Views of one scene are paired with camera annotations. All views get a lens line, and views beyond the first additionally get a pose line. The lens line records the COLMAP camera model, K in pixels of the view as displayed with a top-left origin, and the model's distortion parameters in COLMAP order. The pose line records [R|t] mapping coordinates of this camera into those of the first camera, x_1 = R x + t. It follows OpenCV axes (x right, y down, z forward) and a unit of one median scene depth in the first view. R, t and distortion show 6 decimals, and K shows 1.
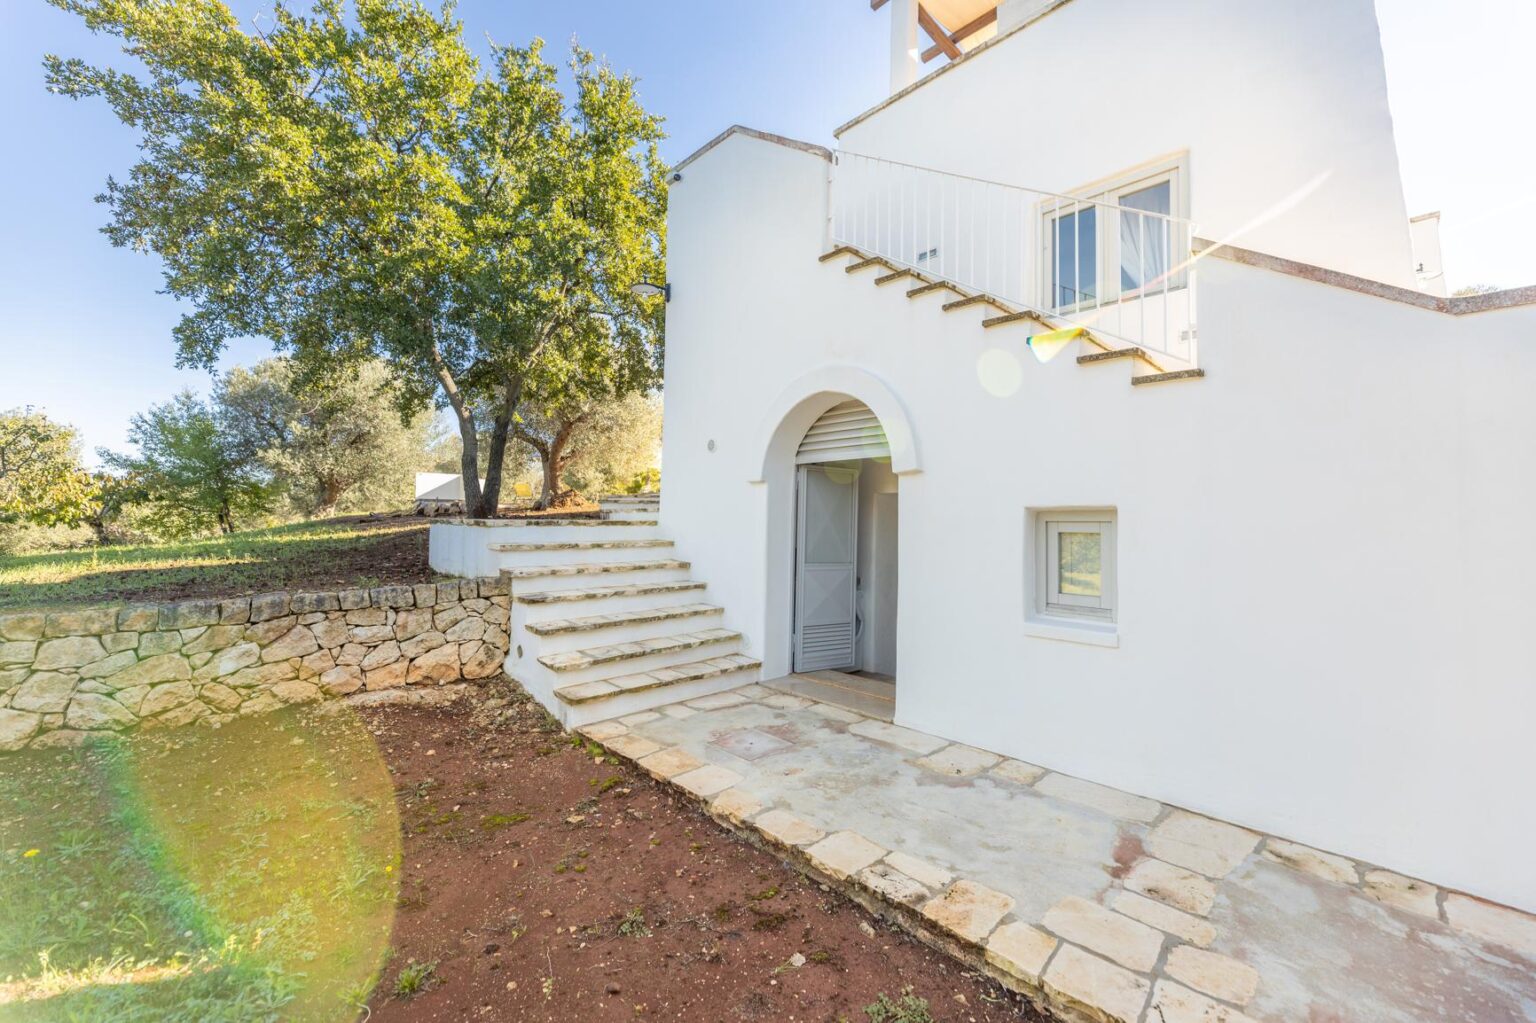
lens RADIAL K [[621.3, 0, 774.3], [0, 621.3, 510.2], [0, 0, 1]] dist [0.000826, 0.000388]
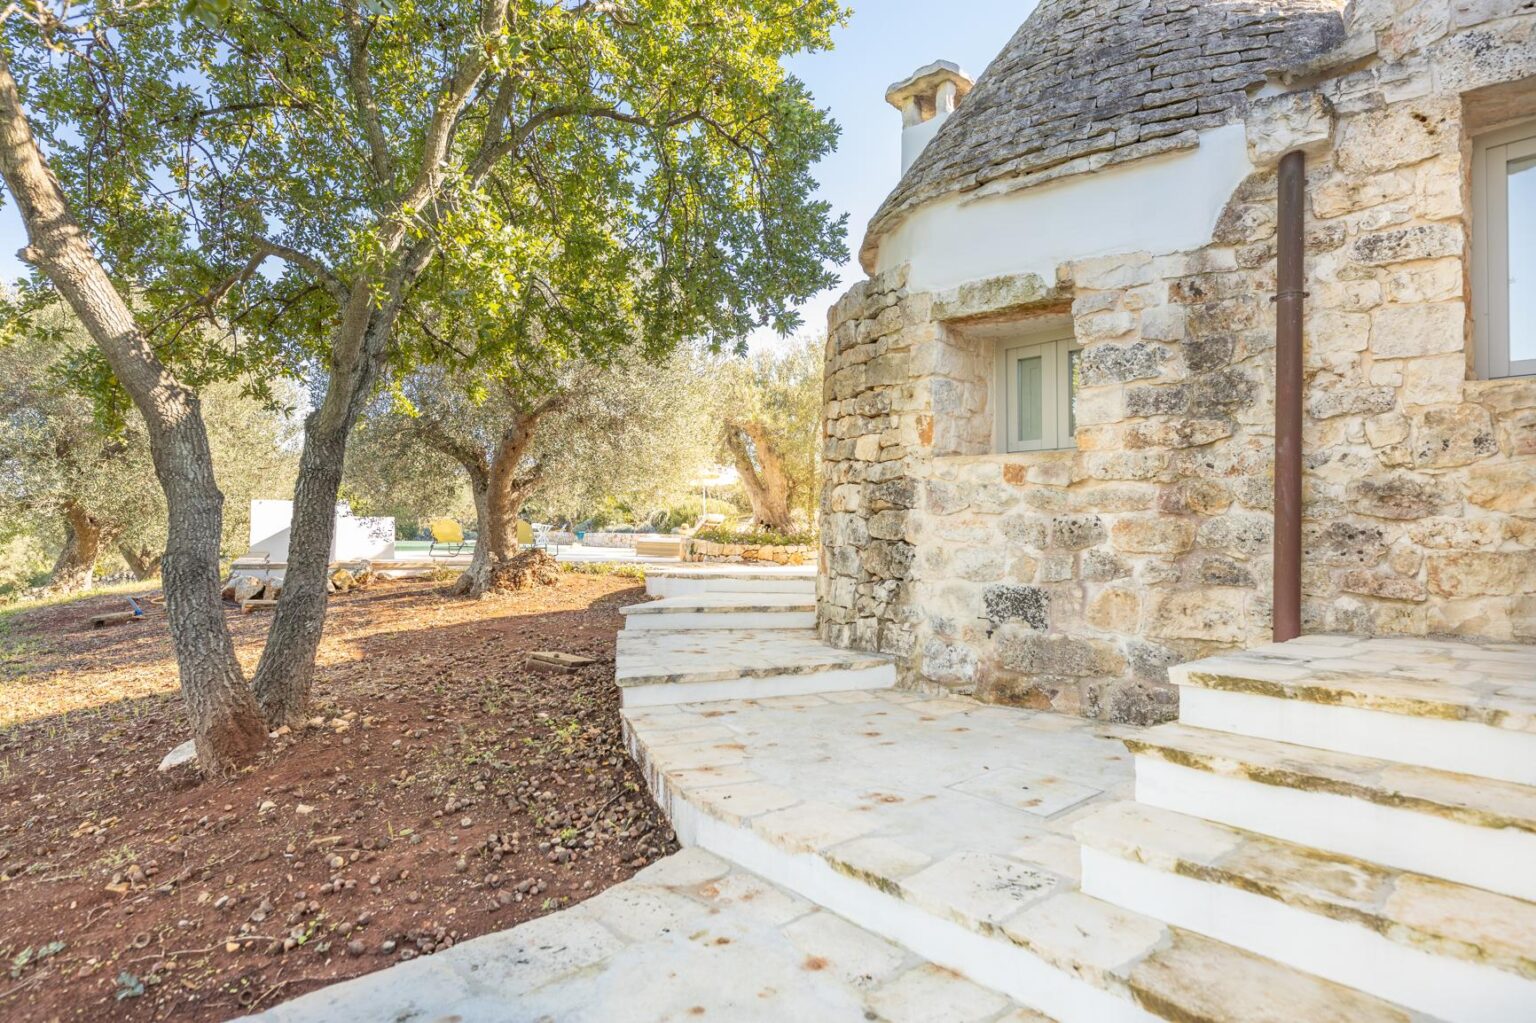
lens RADIAL K [[772.4, 0, 764.2], [0, 772.4, 507.2], [0, 0, 1]] dist [-0.001111, 0.000209]
pose [[0.999653, -0.000327, -0.026339, -0.166502], [0.000538, 0.999968, 0.008005, -0.088347], [0.026335, -0.008017, 0.999621, 0.510412]]
